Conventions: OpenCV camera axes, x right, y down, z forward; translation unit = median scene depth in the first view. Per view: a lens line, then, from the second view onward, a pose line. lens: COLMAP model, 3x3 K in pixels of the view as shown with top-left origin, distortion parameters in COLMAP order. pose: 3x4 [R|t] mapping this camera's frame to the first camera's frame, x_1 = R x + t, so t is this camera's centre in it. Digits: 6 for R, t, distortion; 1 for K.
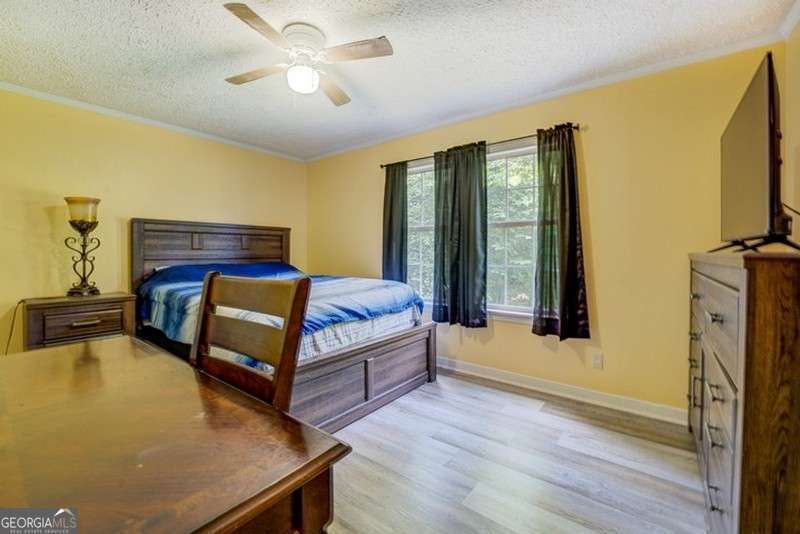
lens RADIAL K [[344.8, 0, 399.8], [0, 344.8, 260.0], [0, 0, 1]] dist [-0.018425, -0.000036]
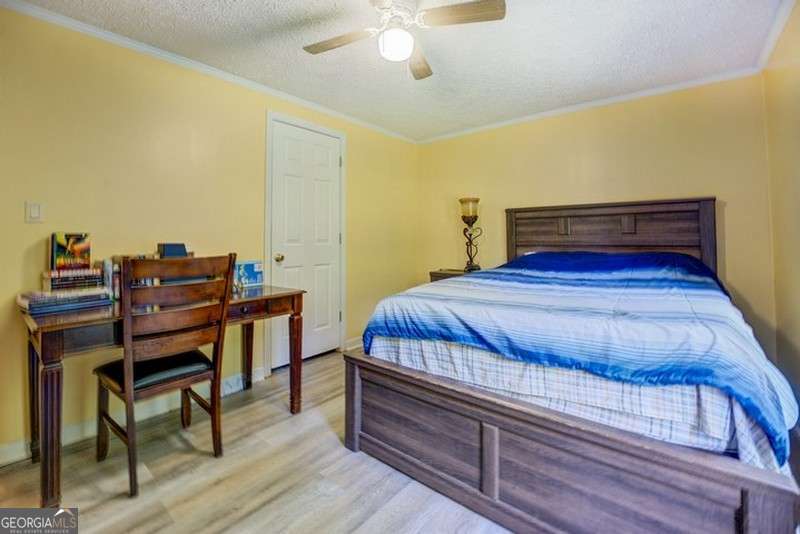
lens RADIAL K [[344.8, 0, 410.1], [0, 344.8, 237.6], [0, 0, 1]] dist [-0.018425, -0.000036]
pose [[-0.029386, -0.005805, -0.999551, 0.437495], [-0.016599, 0.999848, -0.005319, -0.016646], [0.999430, 0.016435, -0.029478, 0.790141]]
